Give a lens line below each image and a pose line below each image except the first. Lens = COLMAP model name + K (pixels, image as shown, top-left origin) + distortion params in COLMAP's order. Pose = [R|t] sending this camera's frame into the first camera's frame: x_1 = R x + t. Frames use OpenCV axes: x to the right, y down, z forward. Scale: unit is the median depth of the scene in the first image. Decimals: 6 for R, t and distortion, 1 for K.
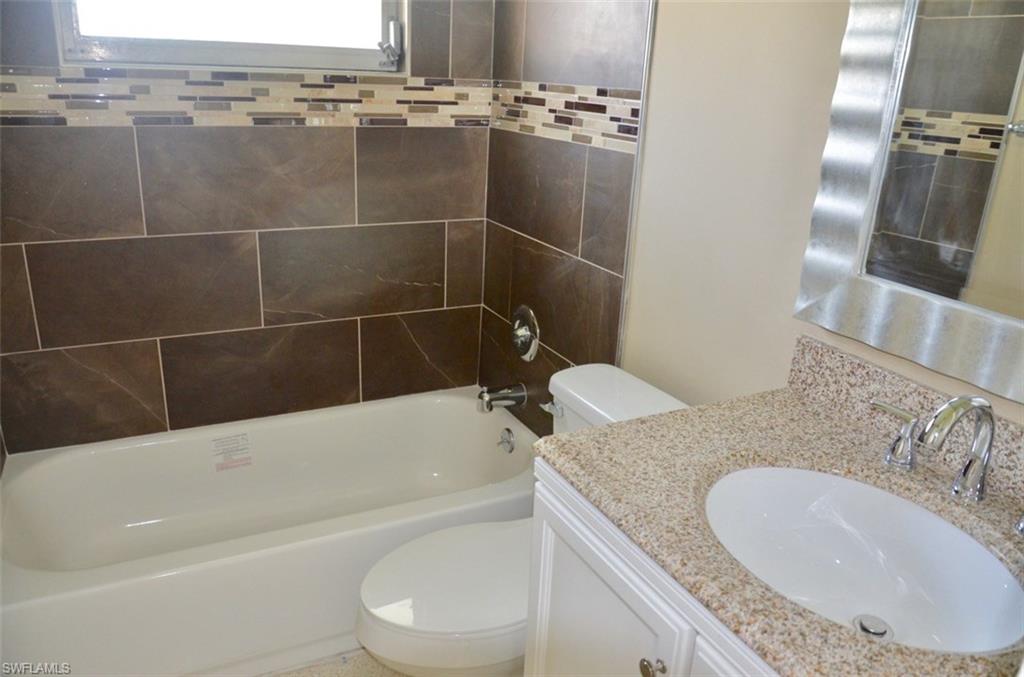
lens RADIAL K [[776.0, 0, 512.0], [0, 776.0, 338.5], [0, 0, 1]] dist [-0.049212, 0.006333]
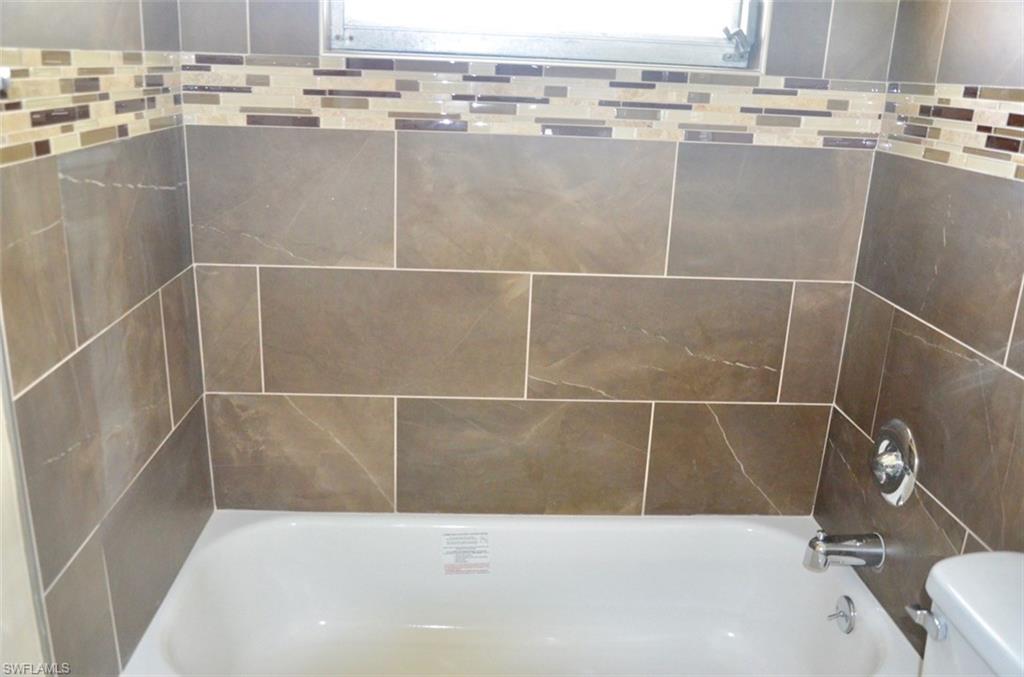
lens RADIAL K [[880.7, 0, 512.0], [0, 880.7, 338.5], [0, 0, 1]] dist [-0.091790, 0.101472]
pose [[0.913693, 0.115119, -0.389760, -0.005255], [-0.133053, 0.990922, -0.019231, -0.055422], [0.384008, 0.069430, 0.920716, 0.198385]]
